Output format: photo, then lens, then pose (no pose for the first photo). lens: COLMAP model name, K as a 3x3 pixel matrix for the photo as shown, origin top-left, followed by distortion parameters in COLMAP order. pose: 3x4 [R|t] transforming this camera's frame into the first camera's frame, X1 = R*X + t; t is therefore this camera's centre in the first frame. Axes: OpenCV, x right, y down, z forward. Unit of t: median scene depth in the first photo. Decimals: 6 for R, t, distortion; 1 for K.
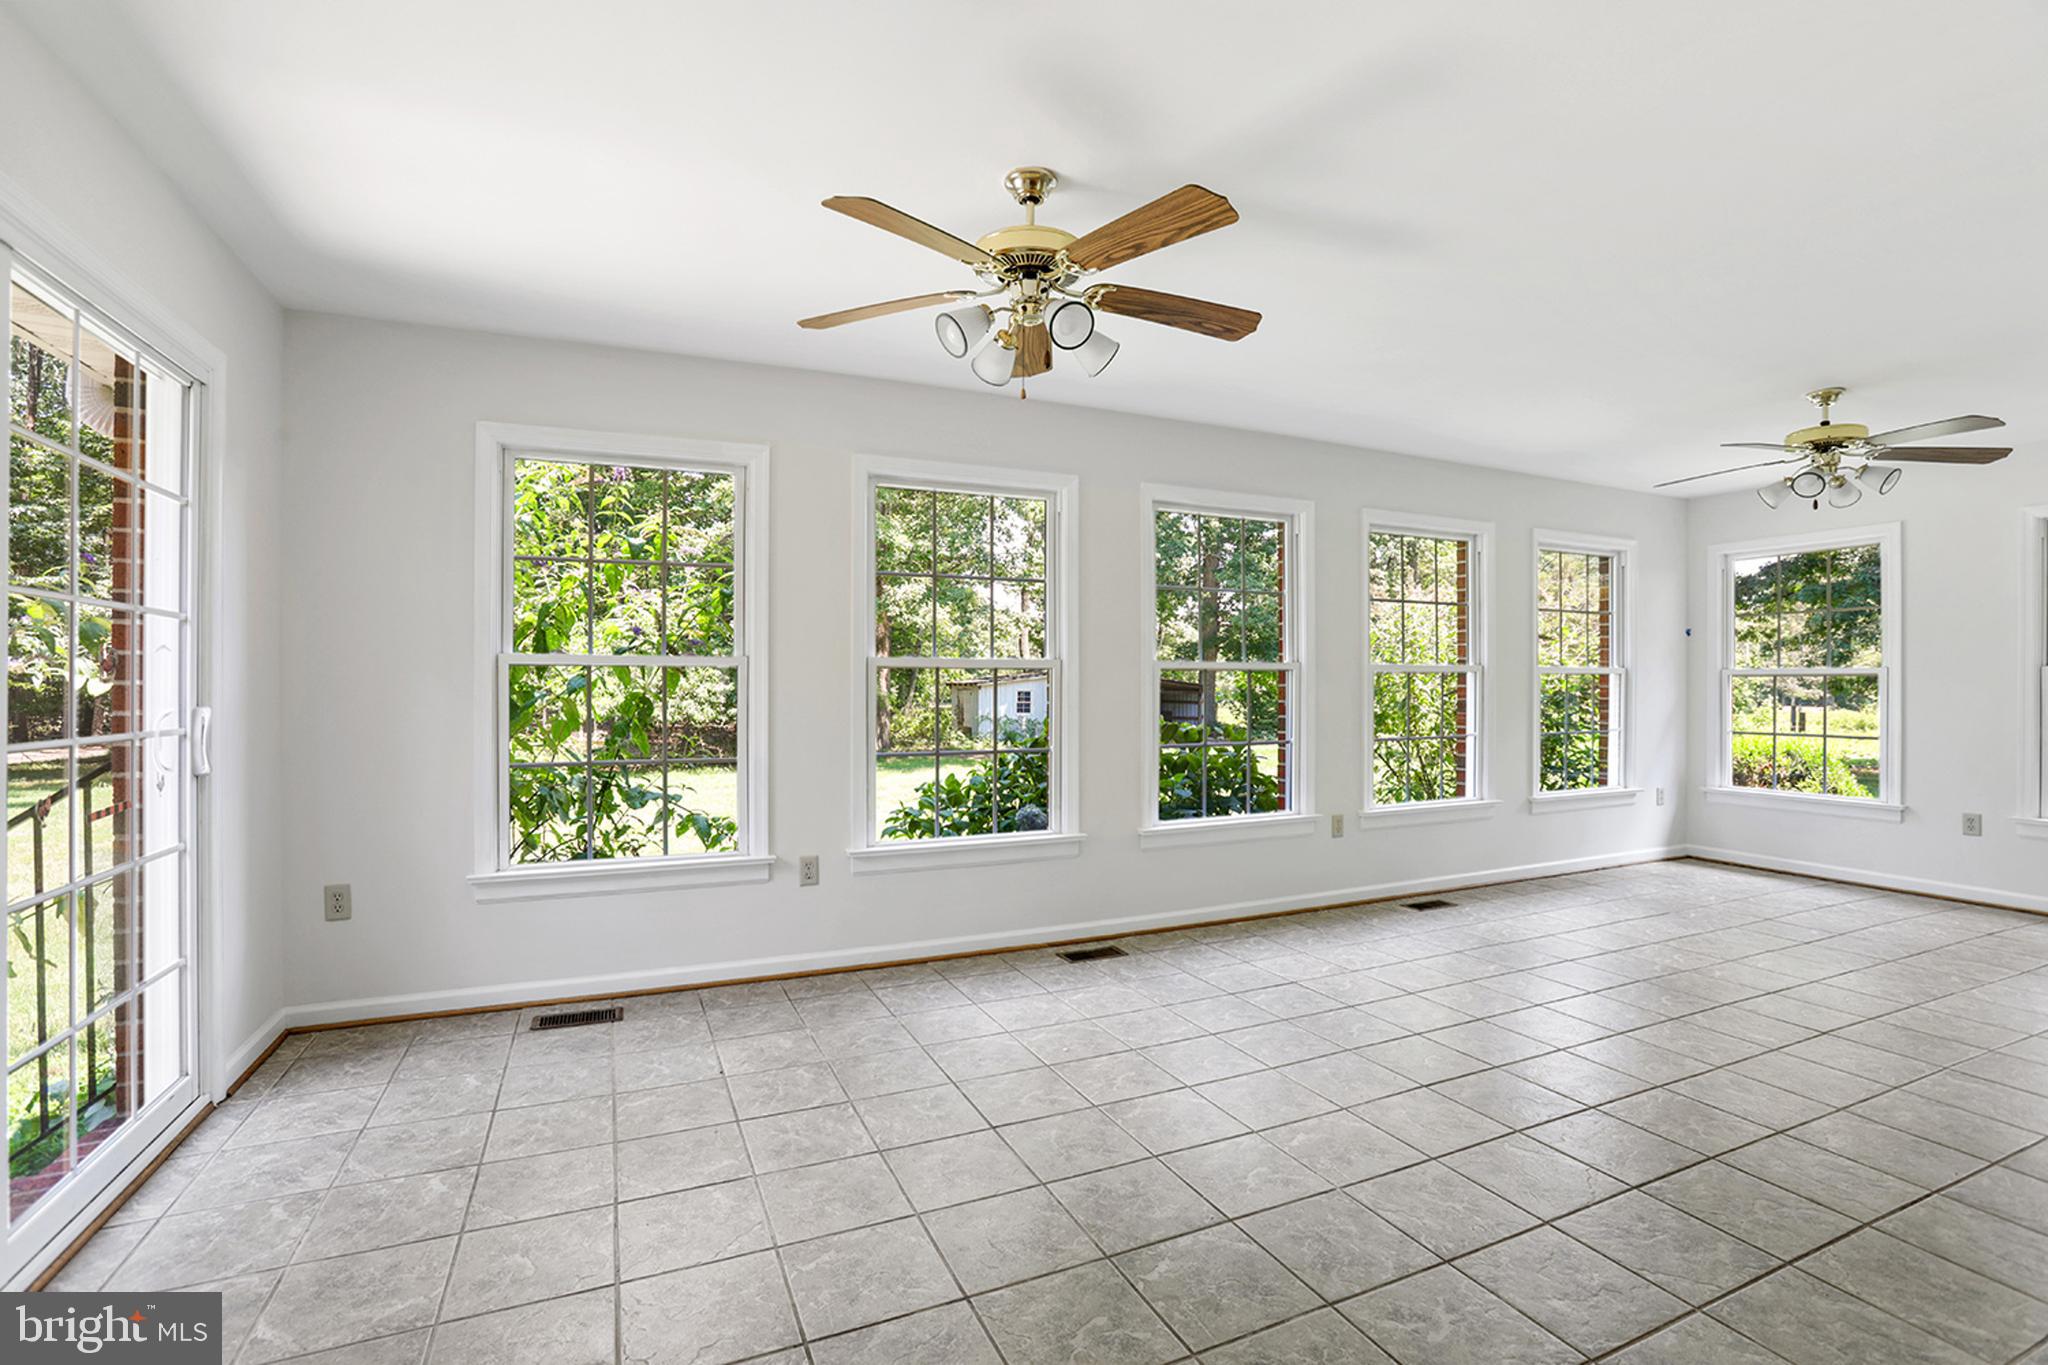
lens RADIAL K [[933.4, 0, 1024.0], [0, 933.4, 682.5], [0, 0, 1]] dist [-0.057137, -0.000108]
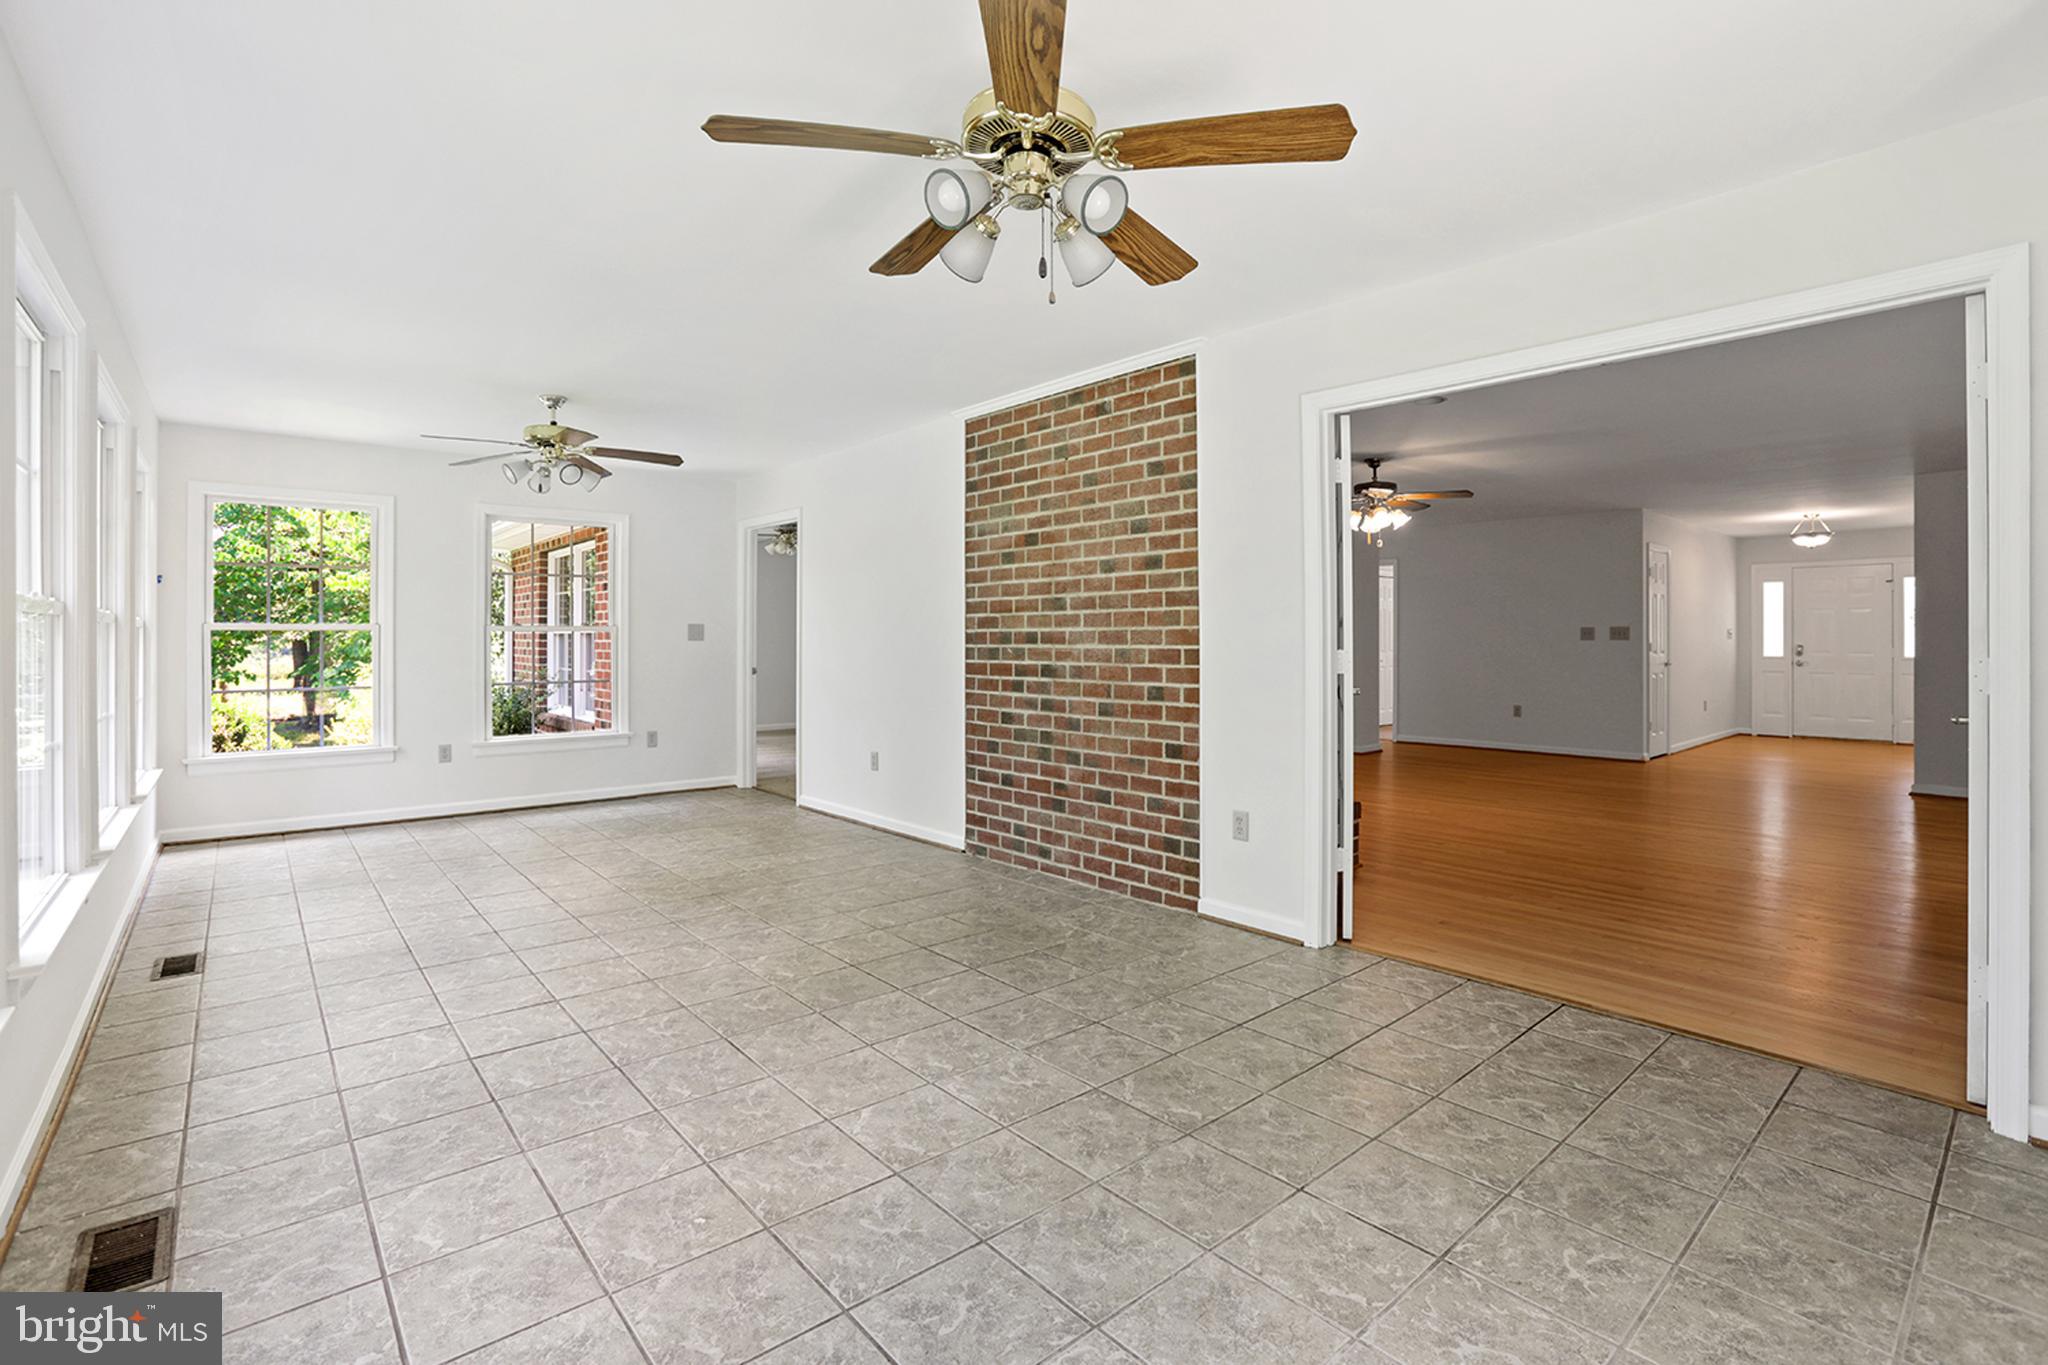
lens RADIAL K [[950.7, 0, 988.6], [0, 950.7, 644.6], [0, 0, 1]] dist [-0.037558, 0.000499]
pose [[-0.258462, -0.012245, 0.965944, -0.490356], [0.004146, 0.999896, 0.013784, -0.006940], [-0.966013, 0.007567, -0.258384, 0.762899]]
